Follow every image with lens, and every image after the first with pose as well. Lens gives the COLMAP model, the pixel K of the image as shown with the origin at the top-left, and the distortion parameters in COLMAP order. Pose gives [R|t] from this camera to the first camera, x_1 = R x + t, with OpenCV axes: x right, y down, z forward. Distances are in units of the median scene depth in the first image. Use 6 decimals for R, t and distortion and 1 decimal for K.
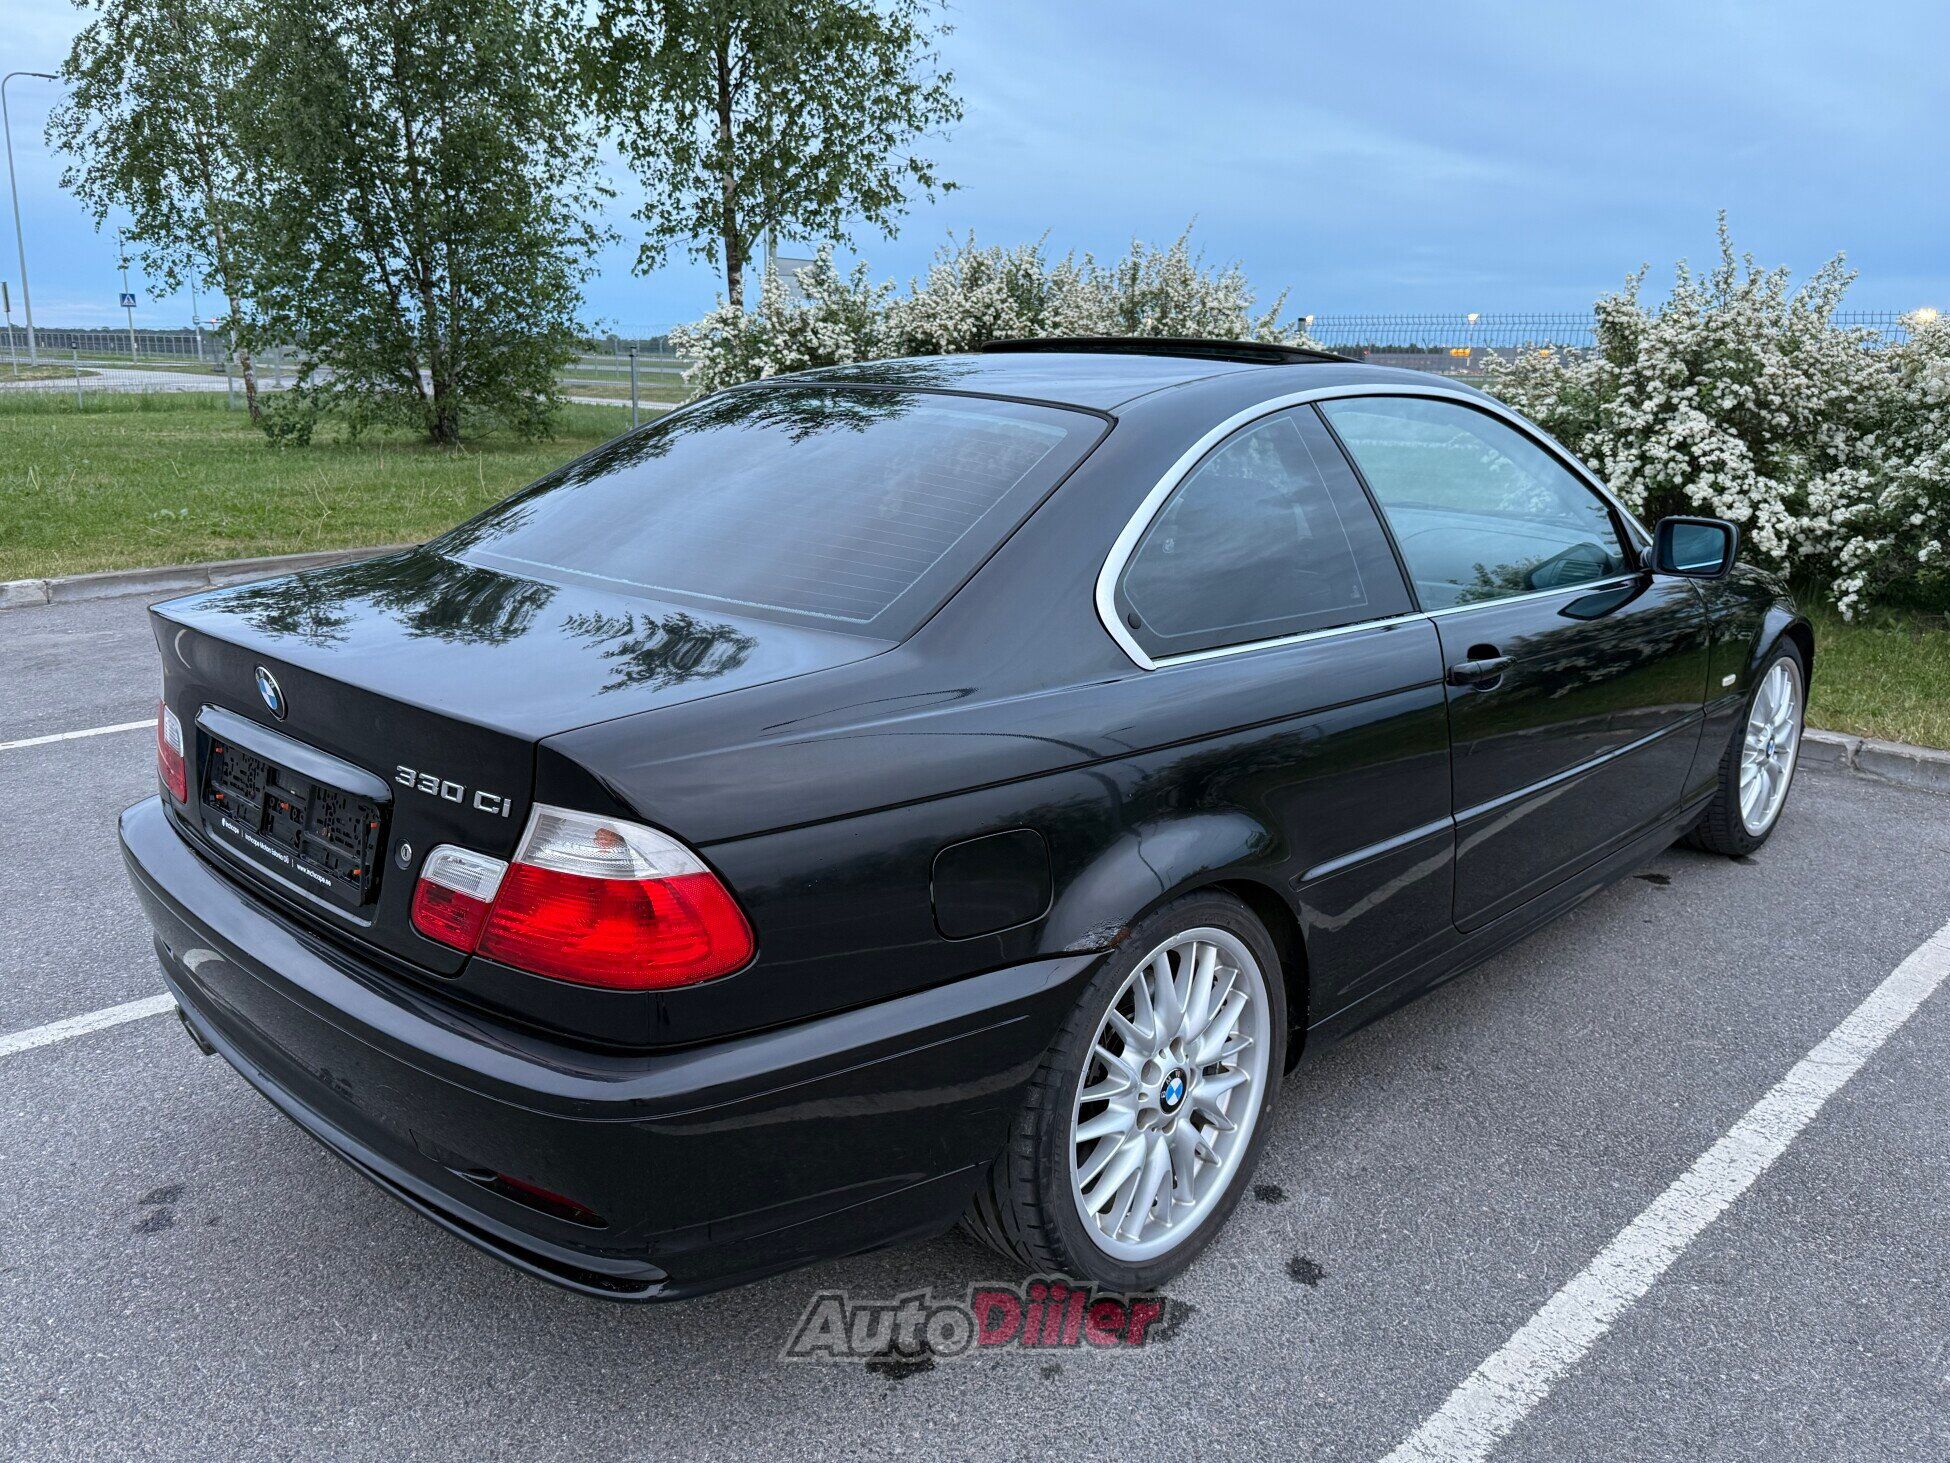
lens RADIAL K [[1509.0, 0, 975.0], [0, 1509.0, 731.5], [0, 0, 1]] dist [-0.004030, -0.004069]
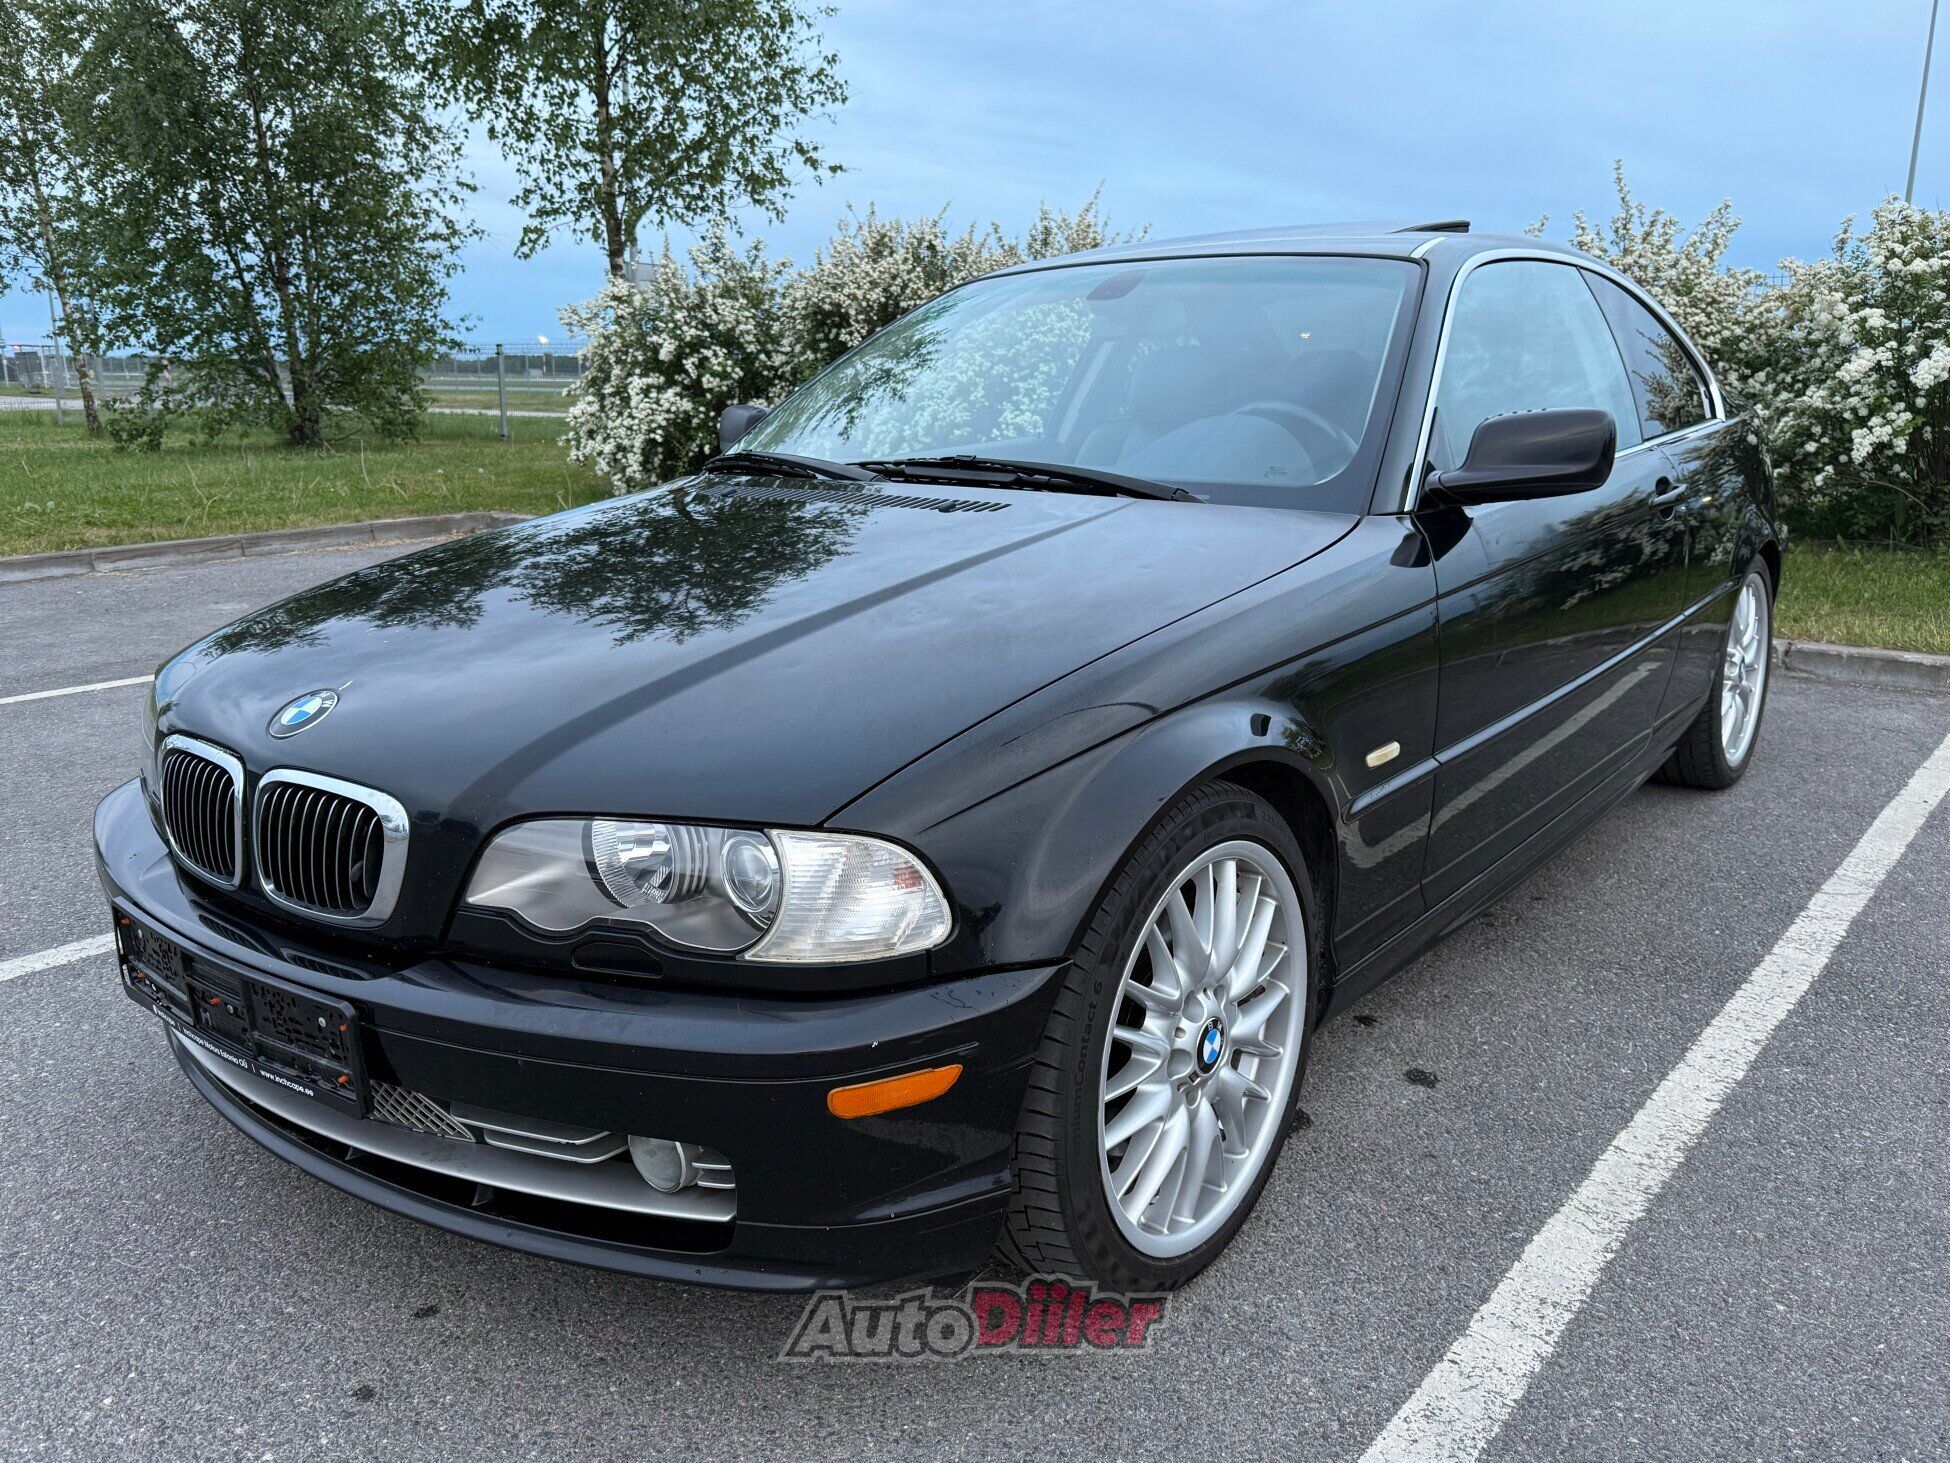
lens RADIAL K [[1509.0, 0, 975.0], [0, 1509.0, 731.5], [0, 0, 1]] dist [-0.004030, -0.004069]
pose [[0.995117, -0.035936, 0.091929, -0.030116], [0.036707, 0.999304, -0.006708, 0.020968], [-0.091623, 0.010049, 0.995743, 0.000841]]
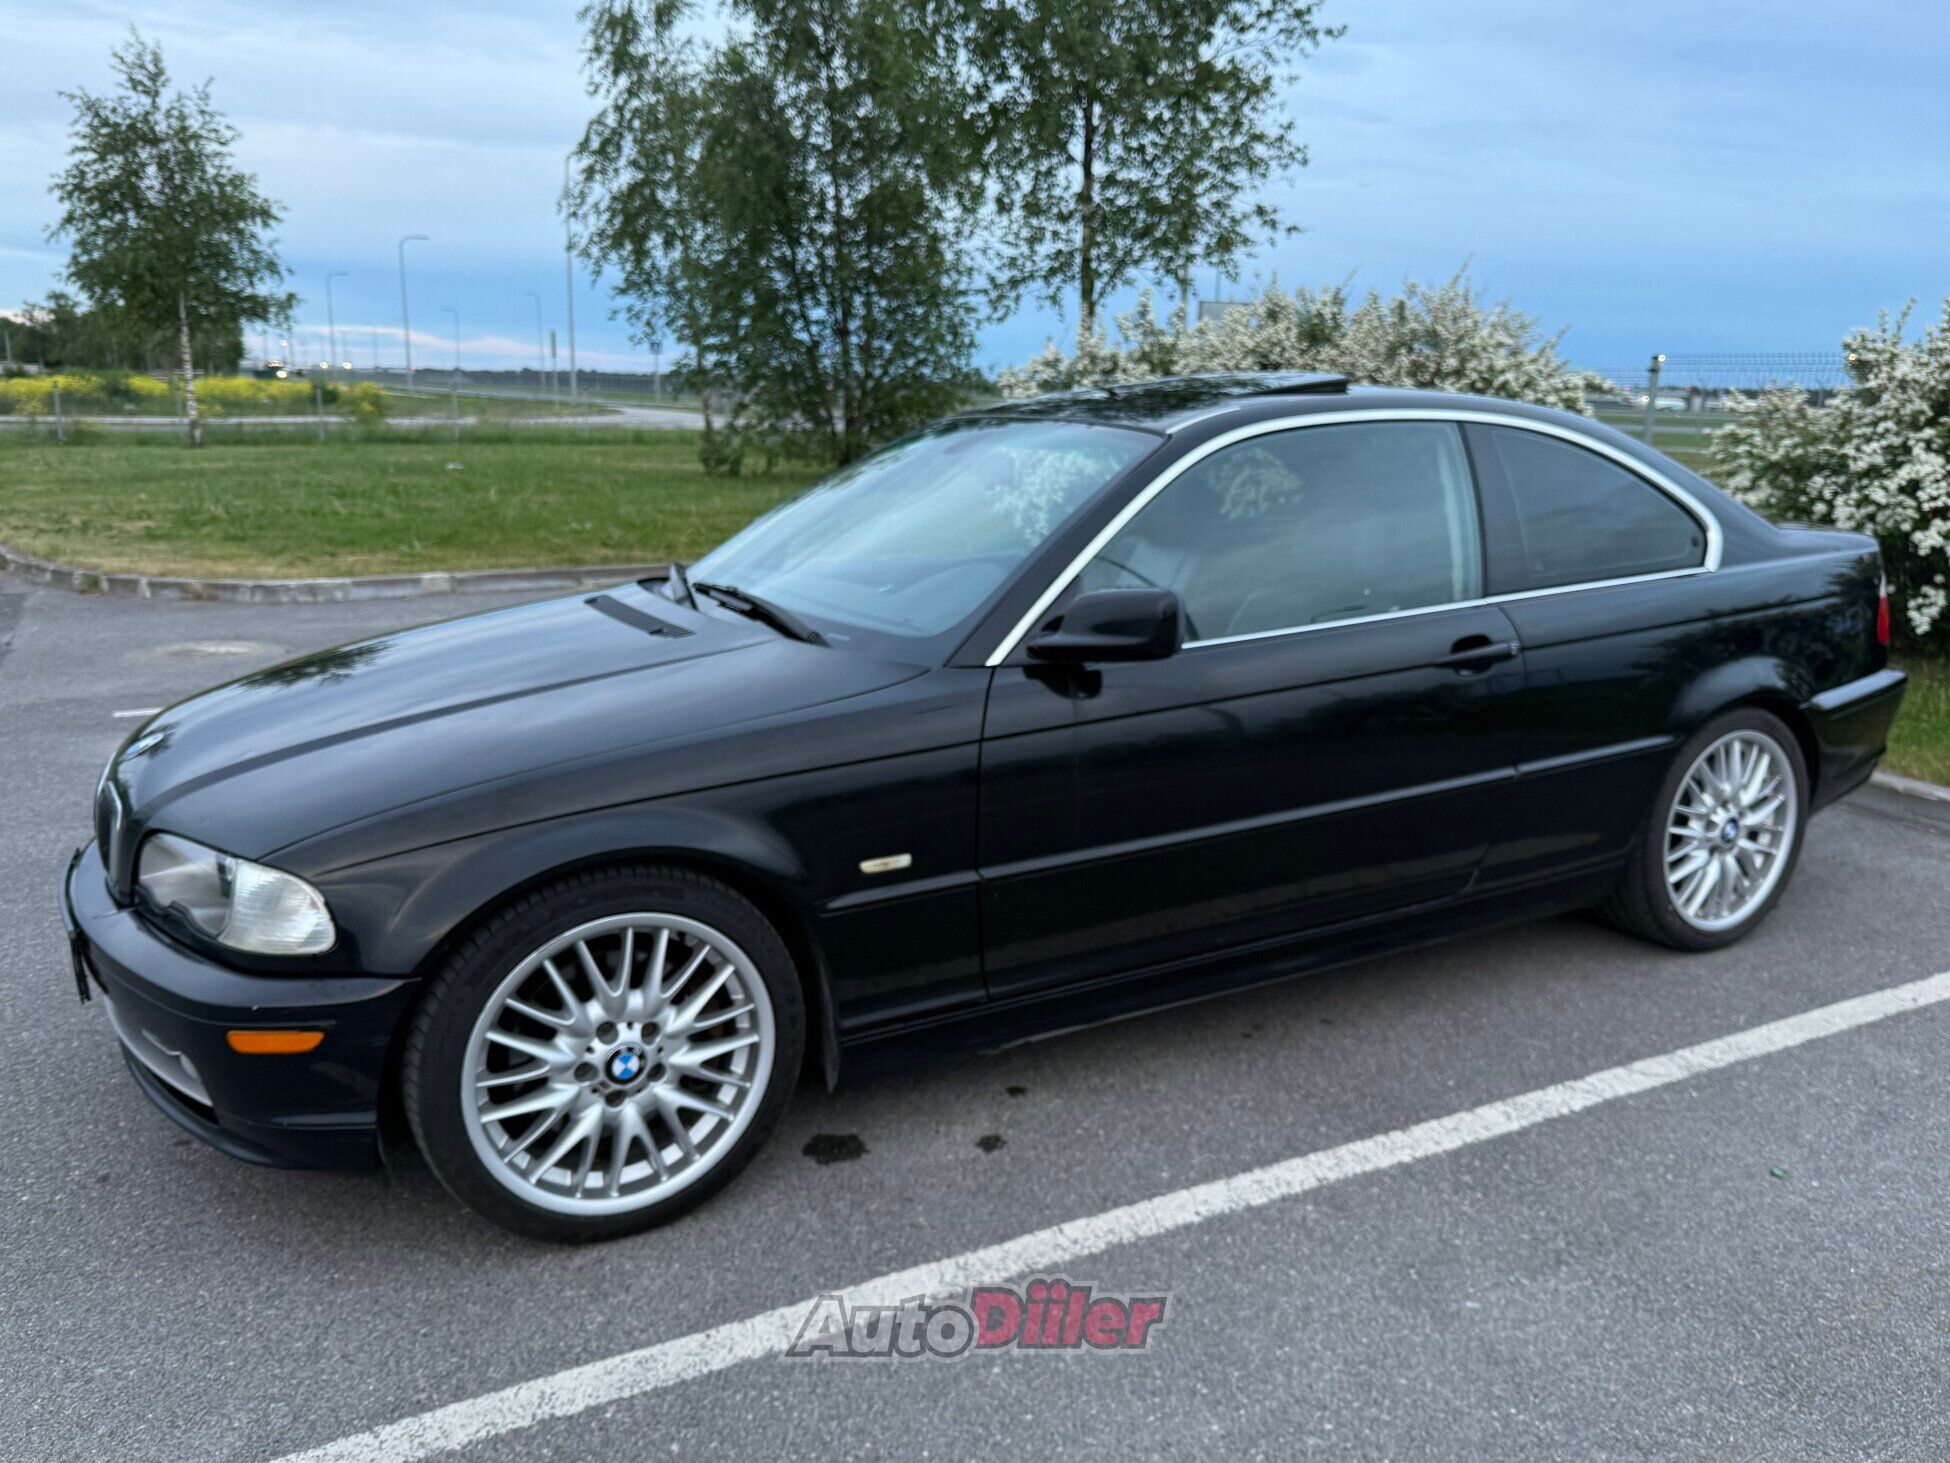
lens RADIAL K [[1483.1, 0, 975.0], [0, 1483.1, 731.5], [0, 0, 1]] dist [0.132393, -0.281484]
pose [[0.955419, 0.065804, -0.287828, 0.093572], [-0.073108, 0.997216, -0.014690, 0.008693], [0.286060, 0.035078, 0.957569, -0.027241]]
